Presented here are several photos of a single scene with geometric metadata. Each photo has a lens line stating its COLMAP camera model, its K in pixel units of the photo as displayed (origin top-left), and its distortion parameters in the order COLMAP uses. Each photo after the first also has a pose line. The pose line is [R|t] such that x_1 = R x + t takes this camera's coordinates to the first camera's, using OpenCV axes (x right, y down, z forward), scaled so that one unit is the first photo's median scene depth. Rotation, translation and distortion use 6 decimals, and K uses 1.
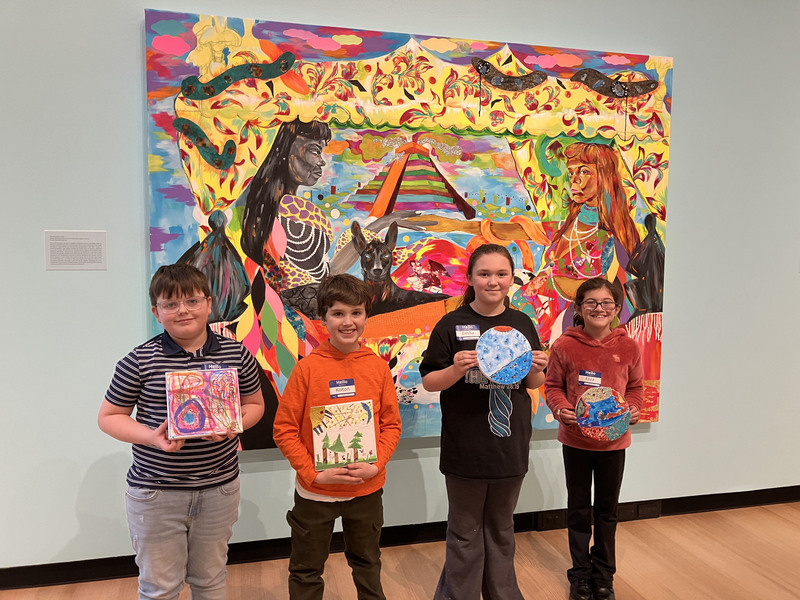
lens RADIAL K [[663.1, 0, 396.1], [0, 663.1, 297.3], [0, 0, 1]] dist [0.048640, -0.037377]
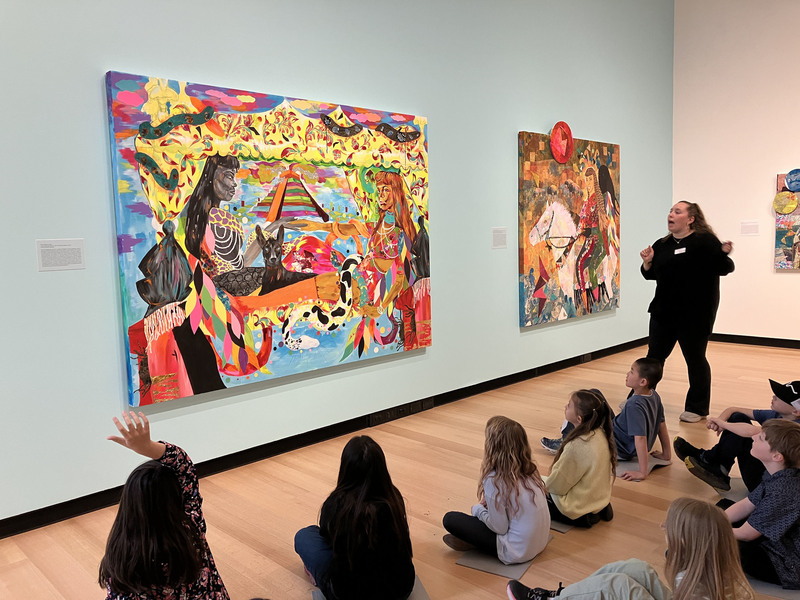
lens RADIAL K [[663.1, 0, 404.0], [0, 663.1, 300.0], [0, 0, 1]] dist [0.048640, -0.037377]
pose [[0.870980, -0.079396, 0.484861, -0.490069], [0.070915, 0.996838, 0.035845, 0.016311], [-0.486174, 0.003163, 0.873856, -0.400559]]
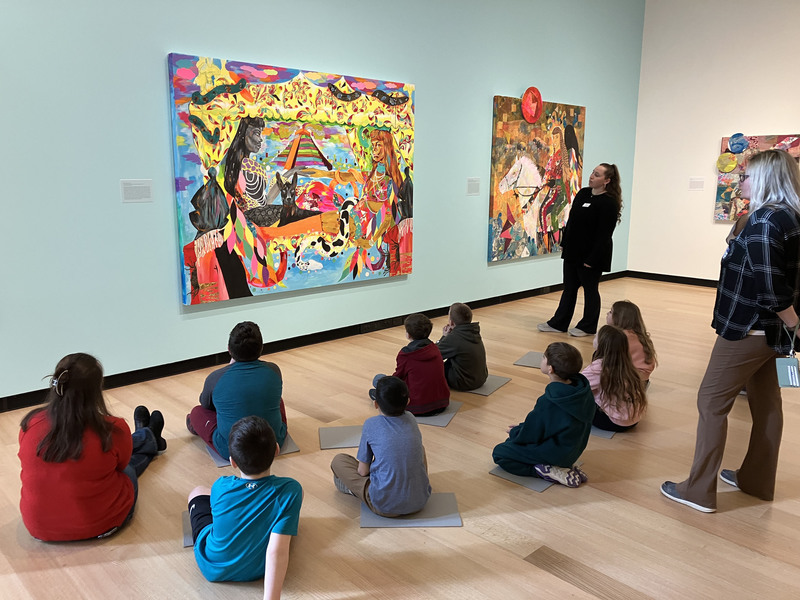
lens RADIAL K [[663.1, 0, 401.5], [0, 663.1, 303.2], [0, 0, 1]] dist [0.048640, -0.037377]
pose [[0.873611, -0.095211, 0.477219, -0.673469], [0.036603, 0.990751, 0.130660, 0.017111], [-0.485246, -0.096678, 0.869017, -0.806569]]
